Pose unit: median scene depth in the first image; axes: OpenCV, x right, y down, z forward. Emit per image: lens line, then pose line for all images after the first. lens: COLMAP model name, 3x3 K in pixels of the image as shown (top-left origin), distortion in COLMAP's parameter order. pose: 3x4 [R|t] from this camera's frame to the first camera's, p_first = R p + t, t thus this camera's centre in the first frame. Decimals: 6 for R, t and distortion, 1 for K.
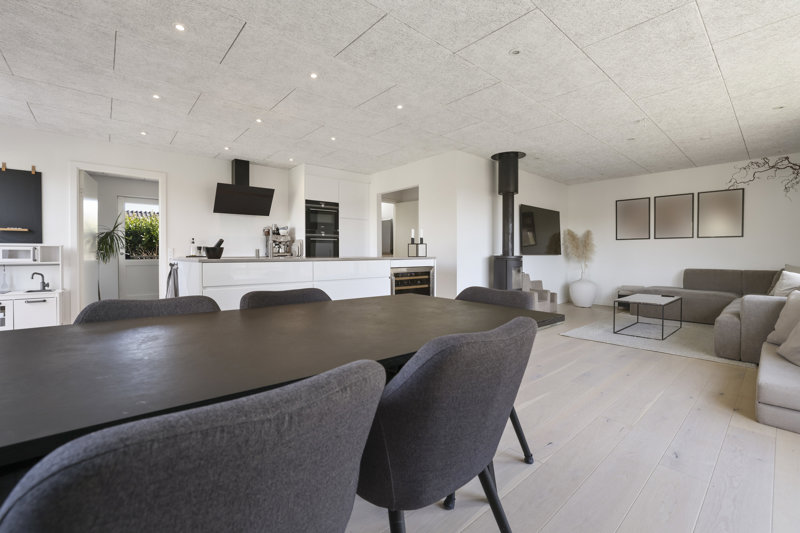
lens RADIAL K [[357.3, 0, 404.0], [0, 357.3, 255.7], [0, 0, 1]] dist [-0.003814, 0.002041]
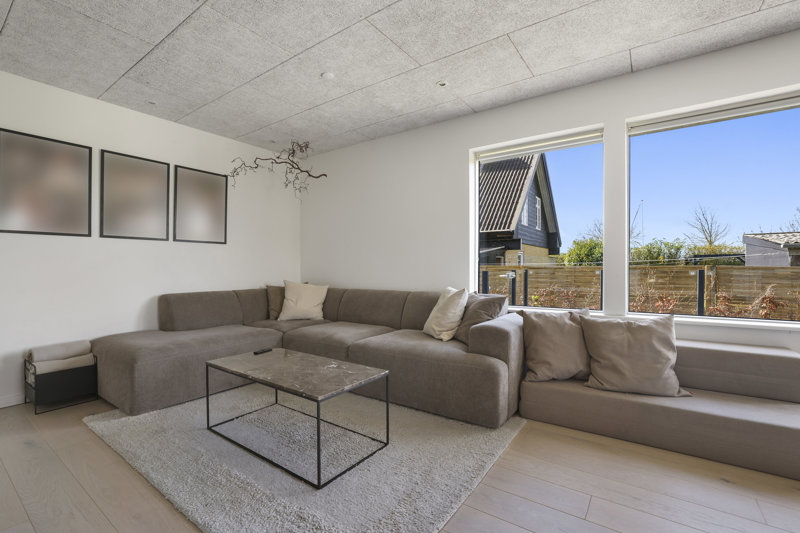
lens RADIAL K [[365.2, 0, 396.0], [0, 365.2, 267.0], [0, 0, 1]] dist [-0.035375, 0.004025]
pose [[-0.201142, 0.001684, 0.979561, 0.163076], [0.010399, 0.999946, 0.000417, -0.003278], [-0.979507, 0.010270, -0.201148, 0.742779]]
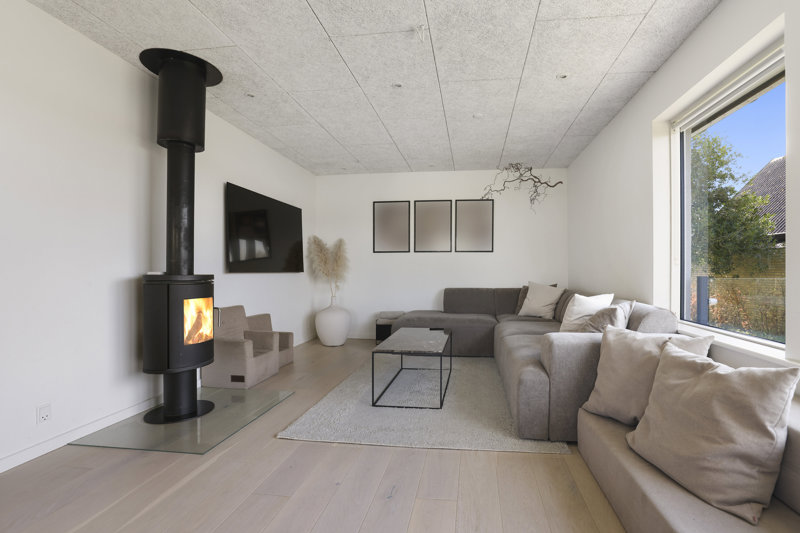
lens RADIAL K [[365.2, 0, 431.2], [0, 365.2, 269.3], [0, 0, 1]] dist [-0.035375, 0.004025]
pose [[0.766708, 0.000776, 0.641995, 0.206226], [0.004732, 0.999965, -0.006860, -0.002372], [-0.641978, 0.008297, 0.766678, 0.353557]]
